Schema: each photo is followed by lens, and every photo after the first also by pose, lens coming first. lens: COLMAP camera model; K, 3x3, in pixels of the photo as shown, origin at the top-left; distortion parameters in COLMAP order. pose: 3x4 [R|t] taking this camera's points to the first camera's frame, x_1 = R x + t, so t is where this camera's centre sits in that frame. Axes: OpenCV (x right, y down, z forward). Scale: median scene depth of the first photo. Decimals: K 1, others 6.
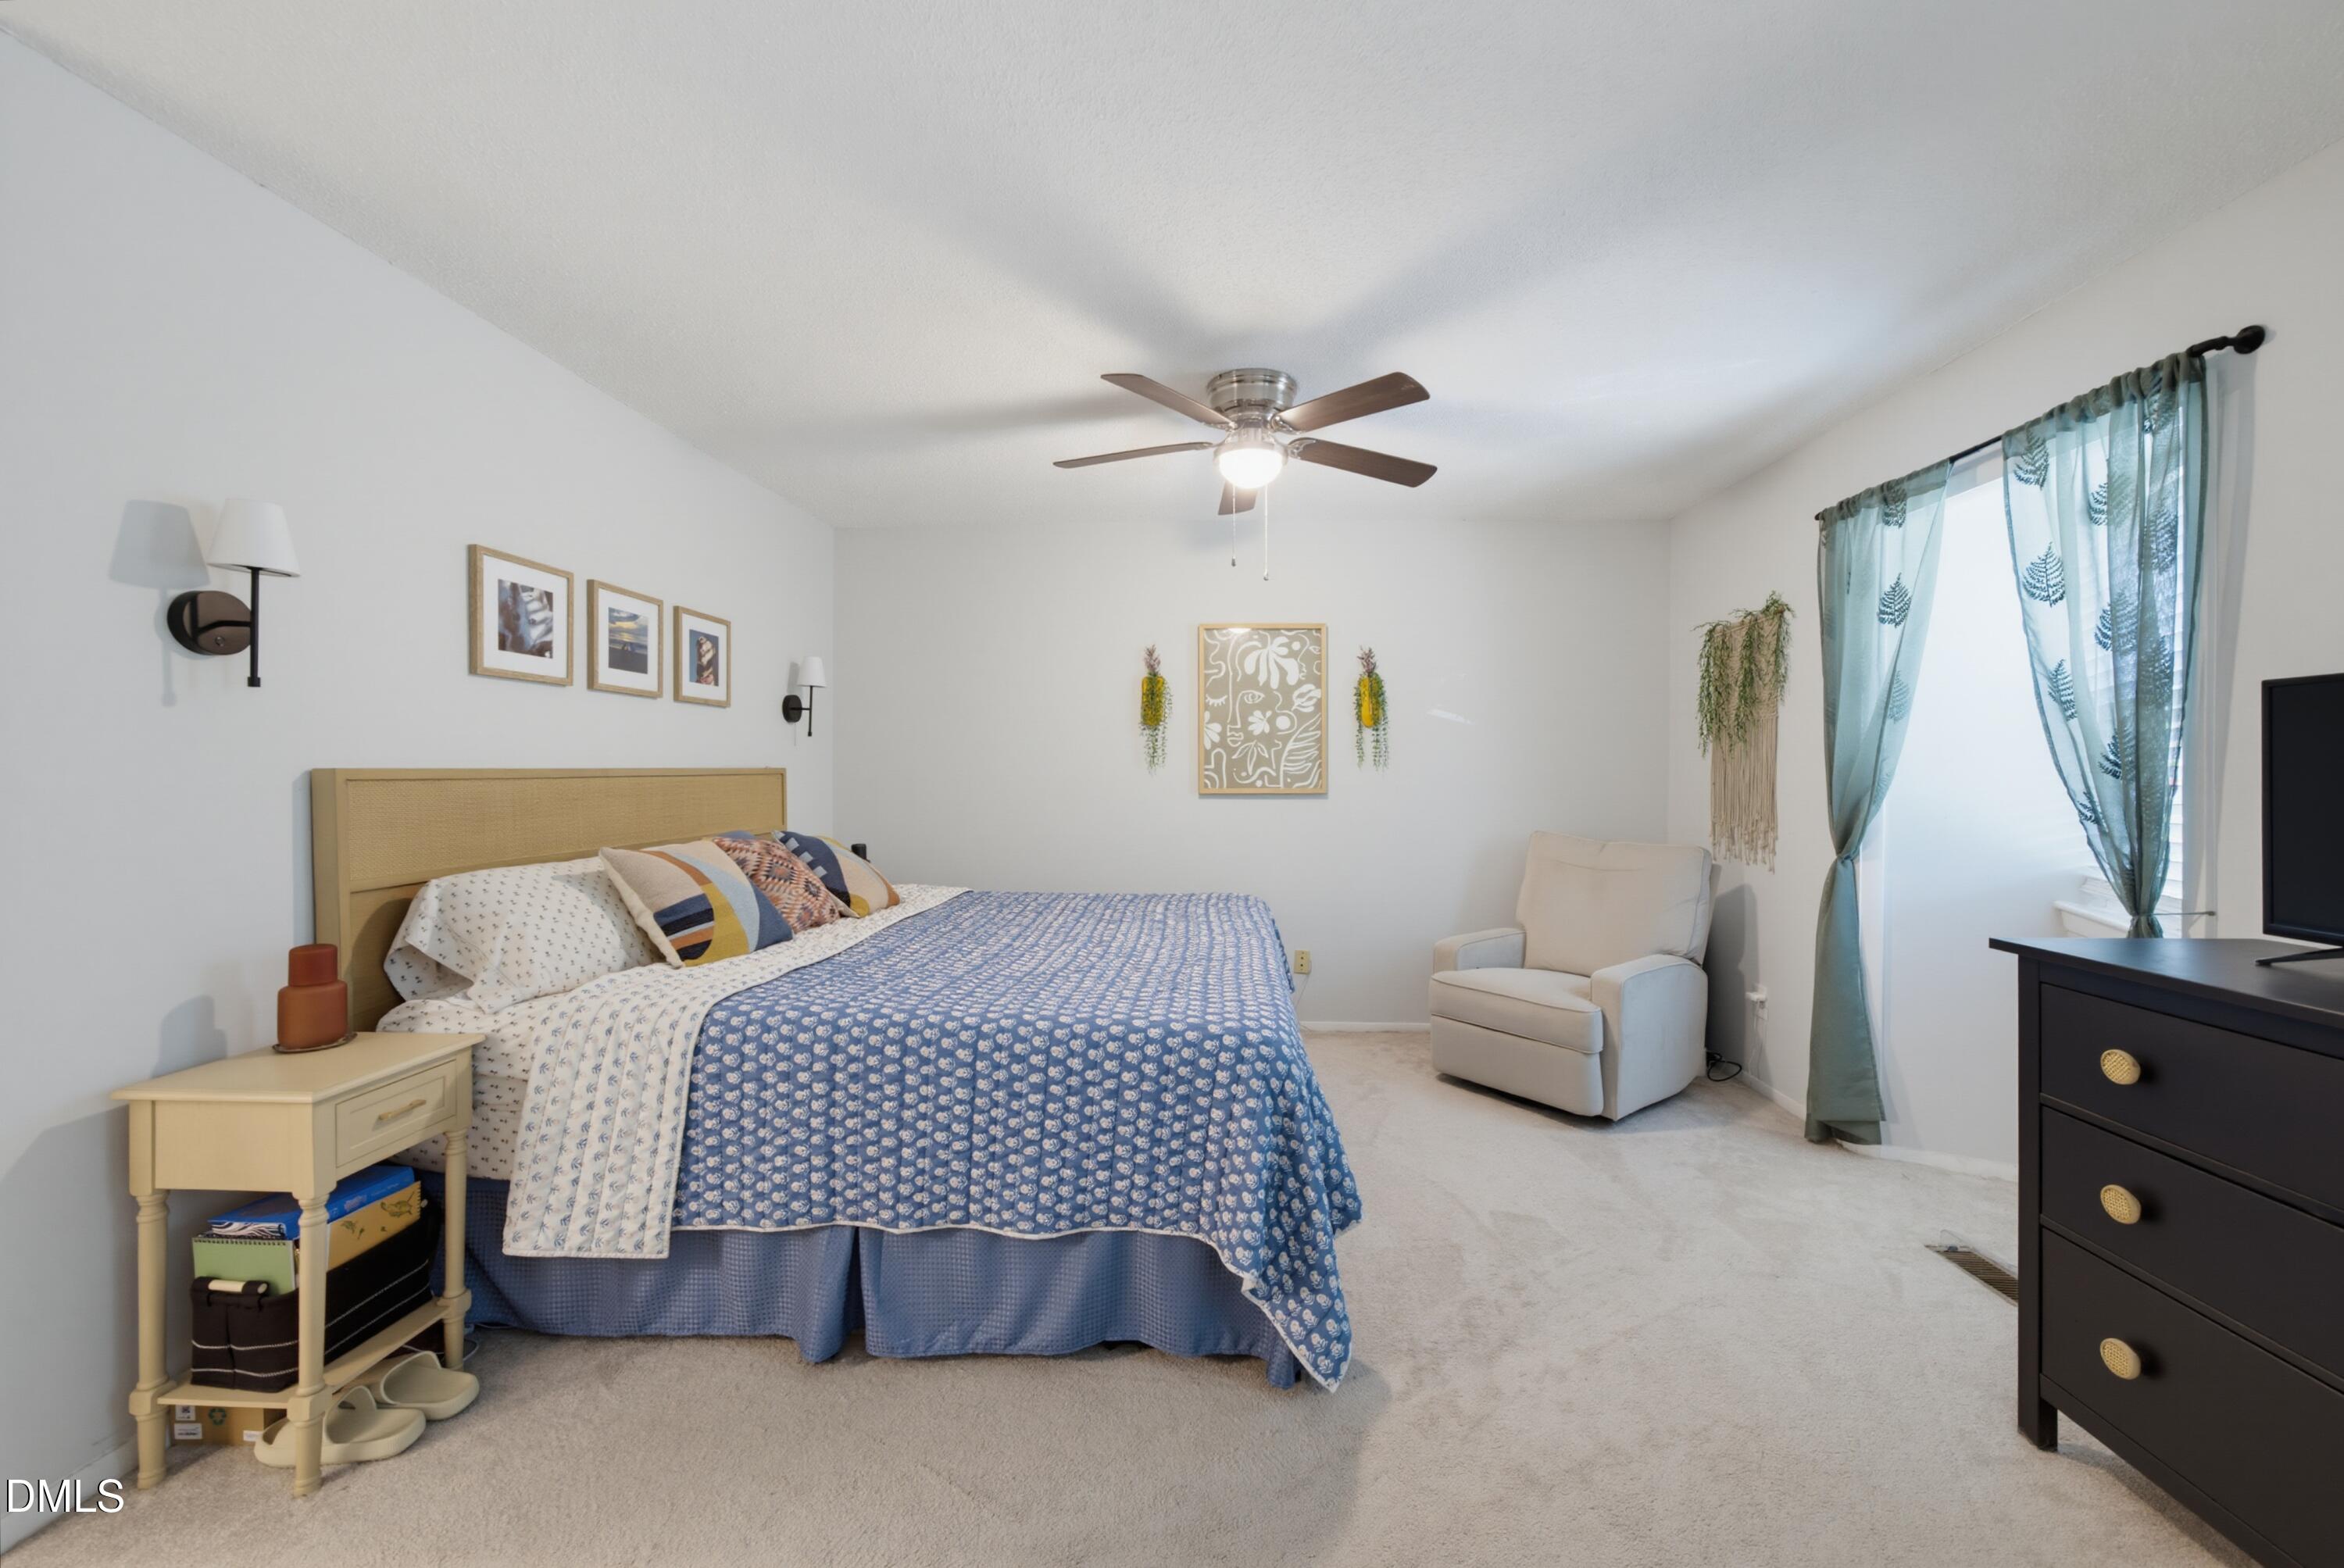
lens RADIAL K [[896.3, 0, 1206.3], [0, 896.3, 785.9], [0, 0, 1]] dist [-0.031475, 0.022298]
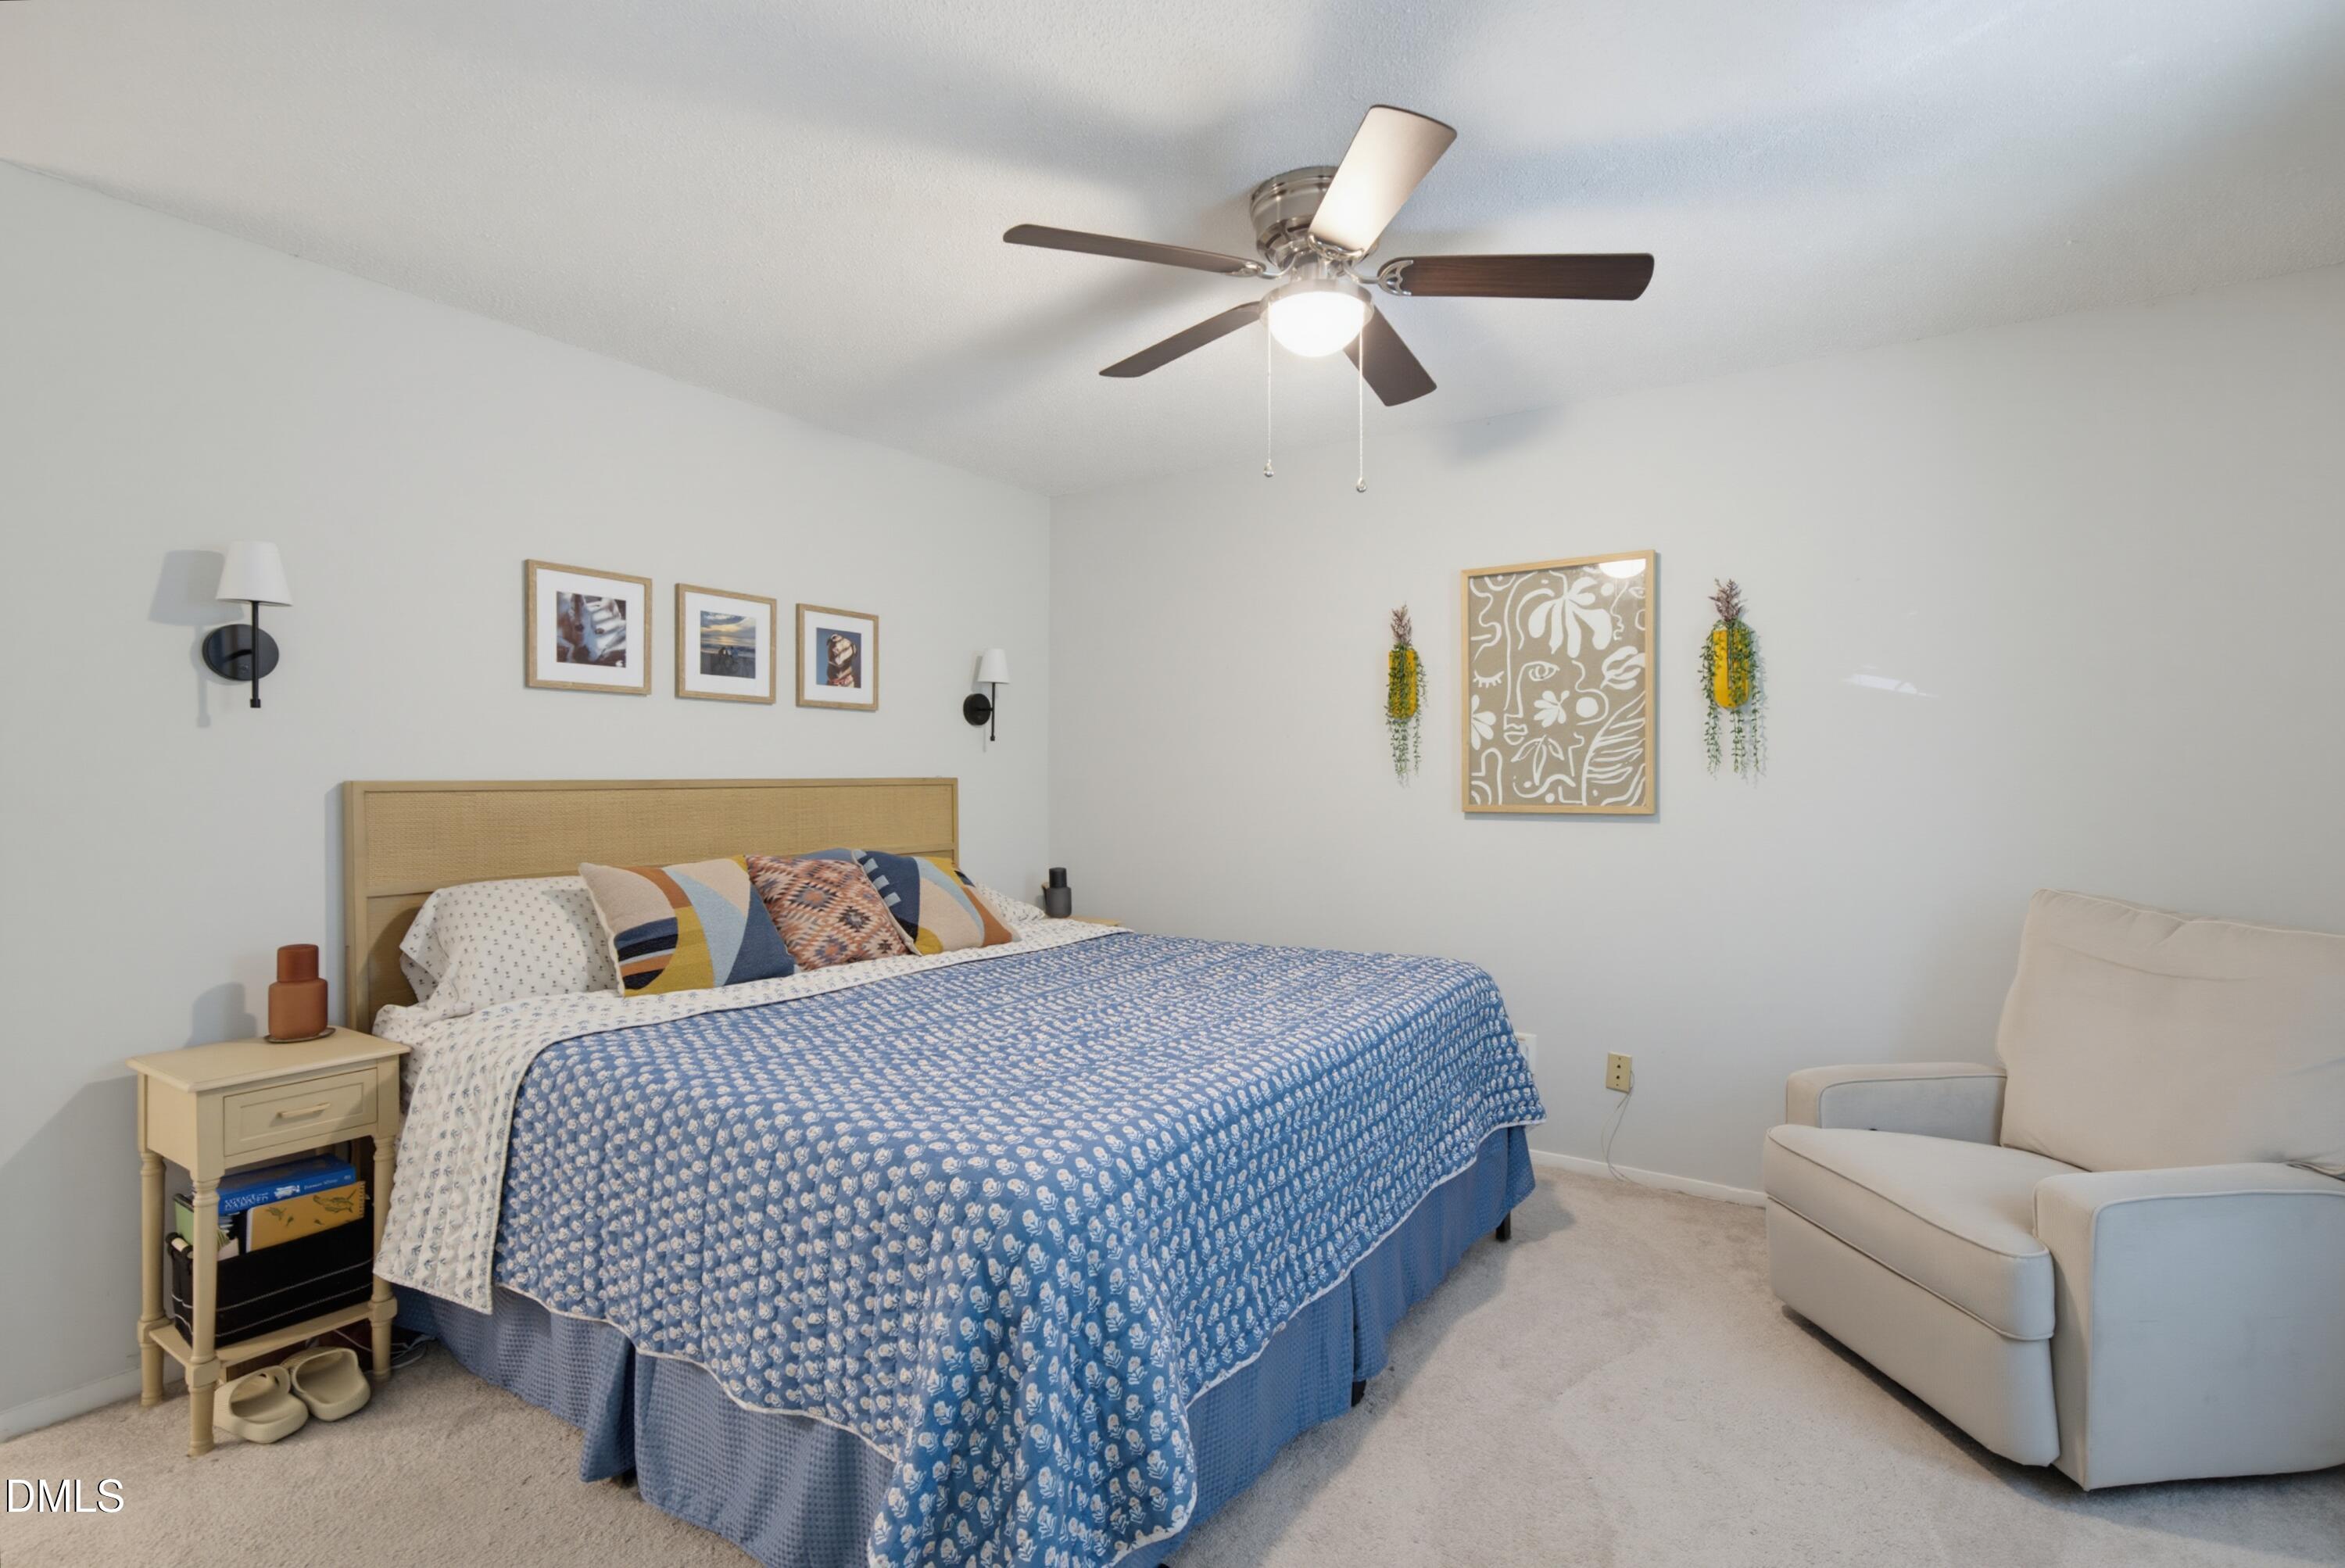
lens RADIAL K [[1103.0, 0, 1210.9], [0, 1103.0, 772.8], [0, 0, 1]] dist [-0.000649, 0.000202]
pose [[0.865302, -0.004361, -0.501232, 0.487989], [-0.006690, 0.999773, -0.020248, -0.007331], [0.501207, 0.020874, 0.865076, 0.303916]]
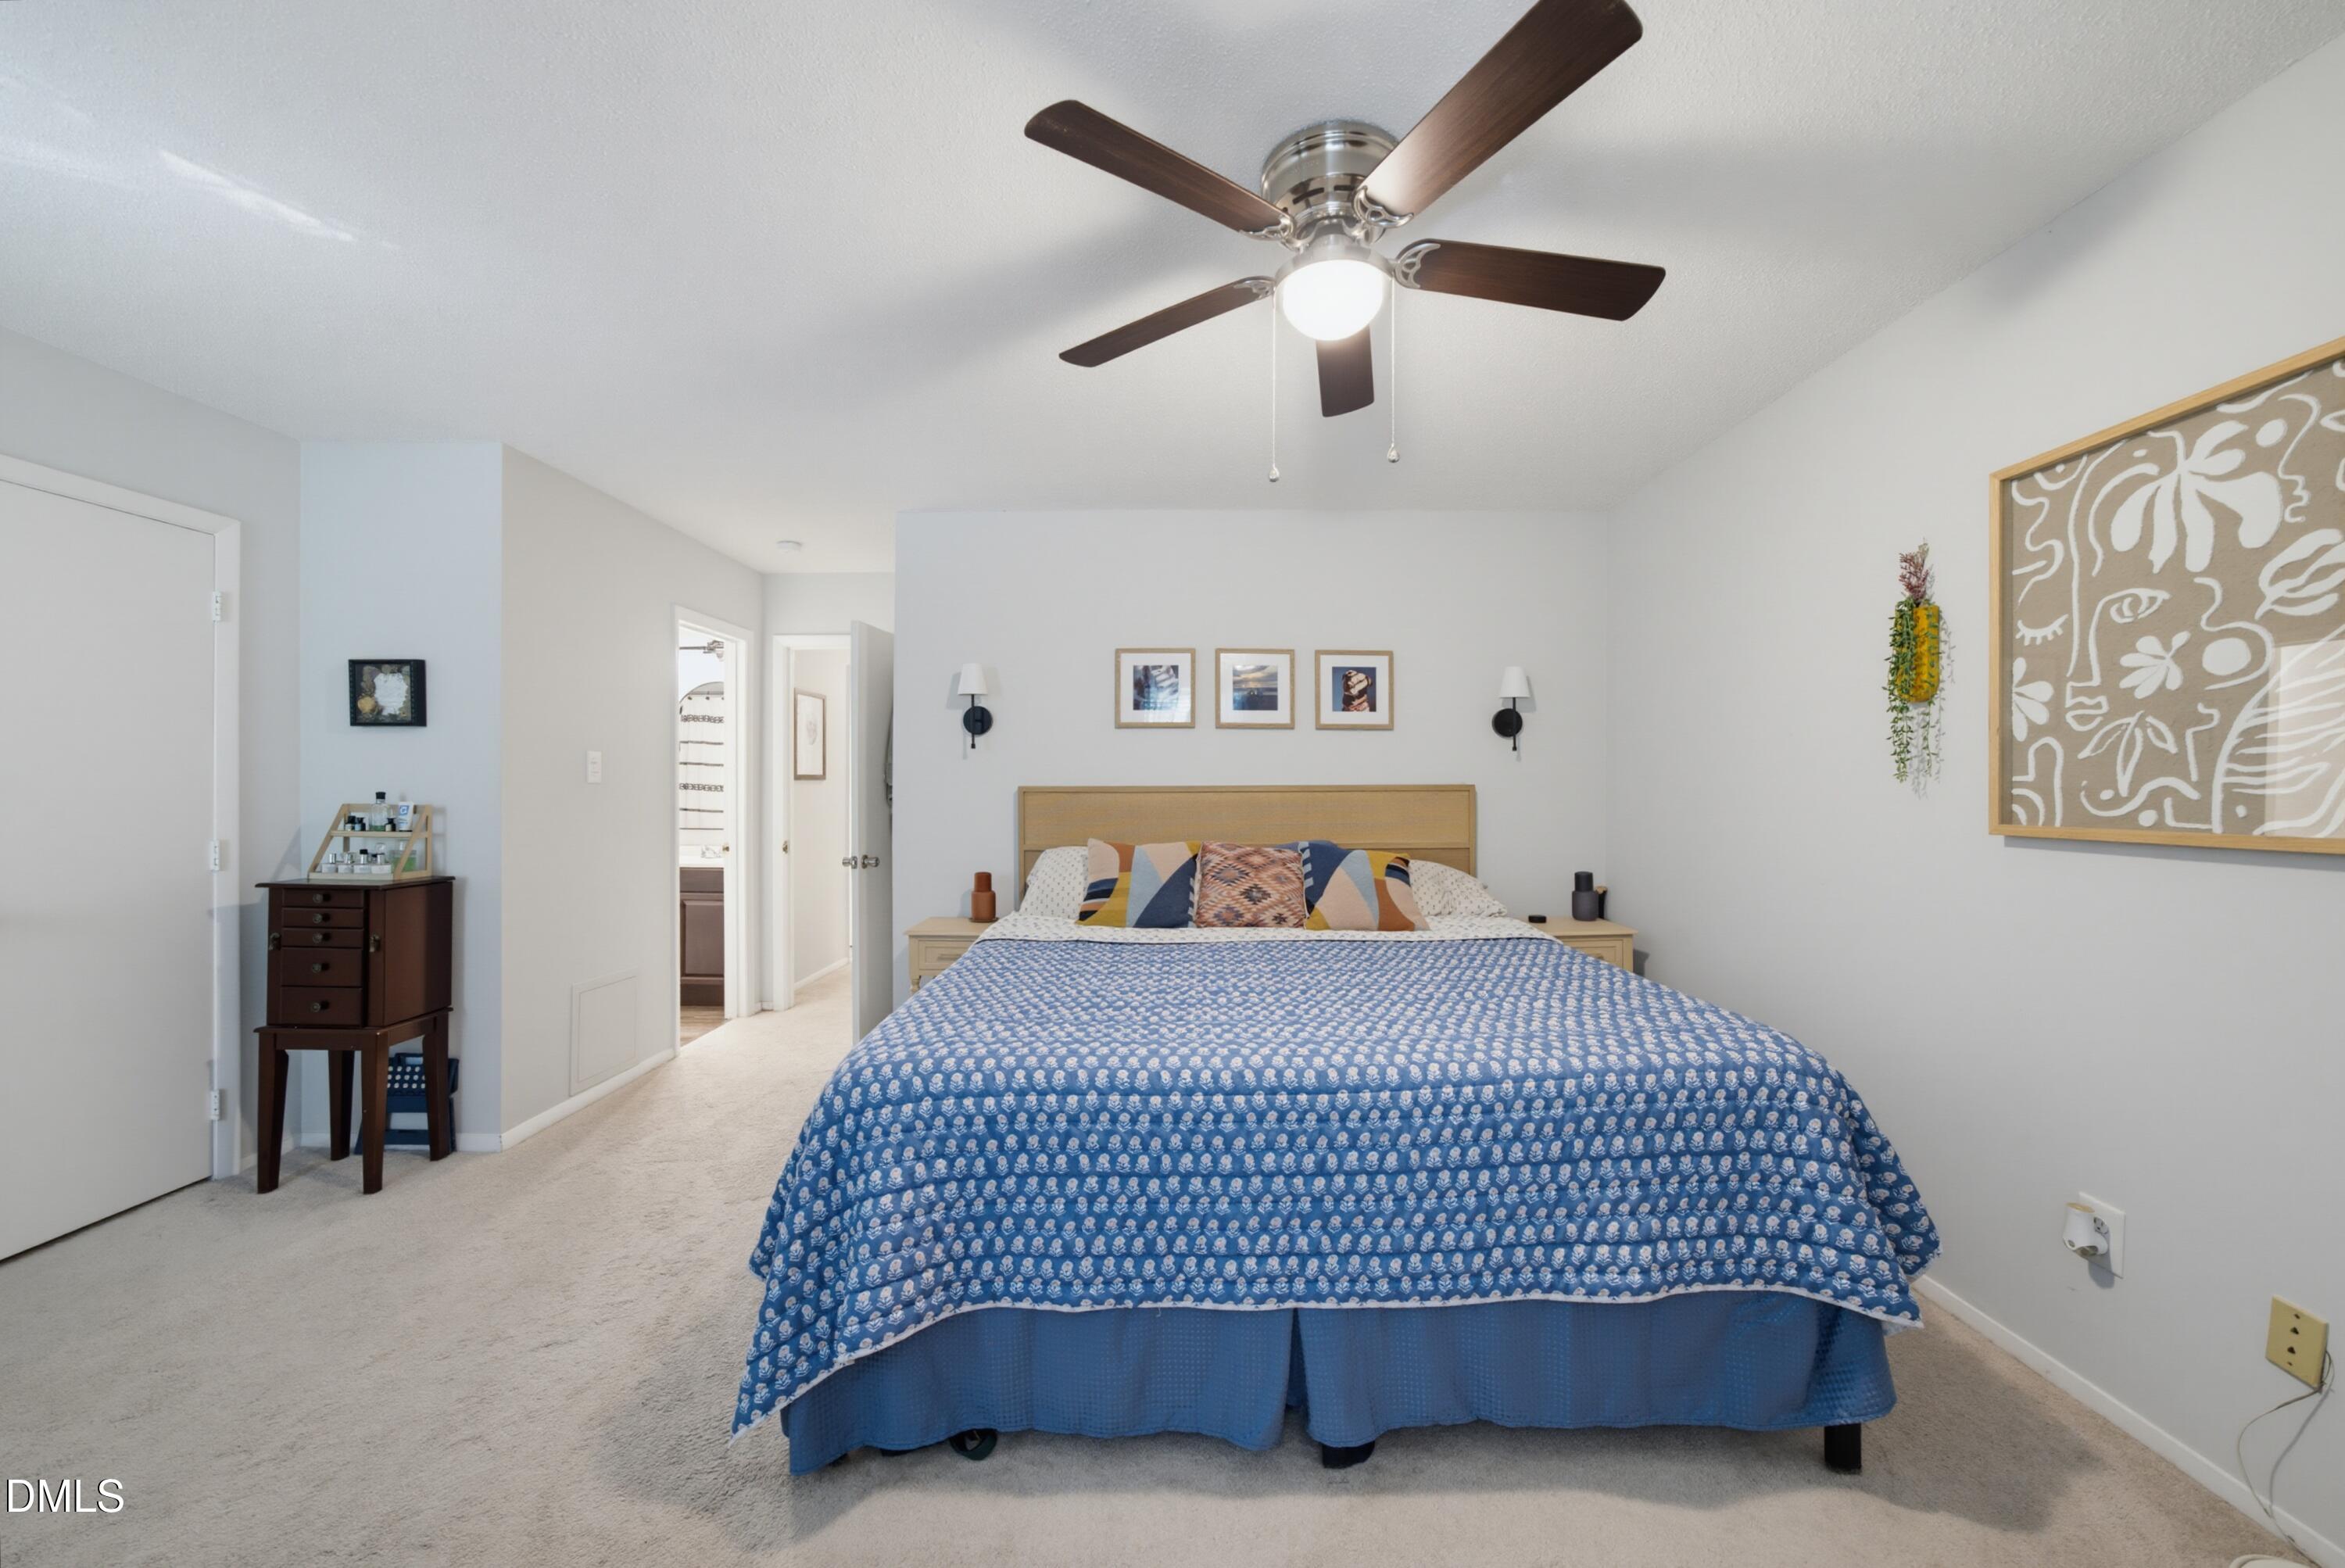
lens RADIAL K [[896.7, 0, 1206.8], [0, 896.7, 785.9], [0, 0, 1]] dist [-0.031475, 0.022298]
pose [[0.054777, -0.003991, -0.998491, 0.828339], [-0.019357, 0.999800, -0.005058, -0.014237], [0.998311, 0.019605, 0.054689, 1.086329]]
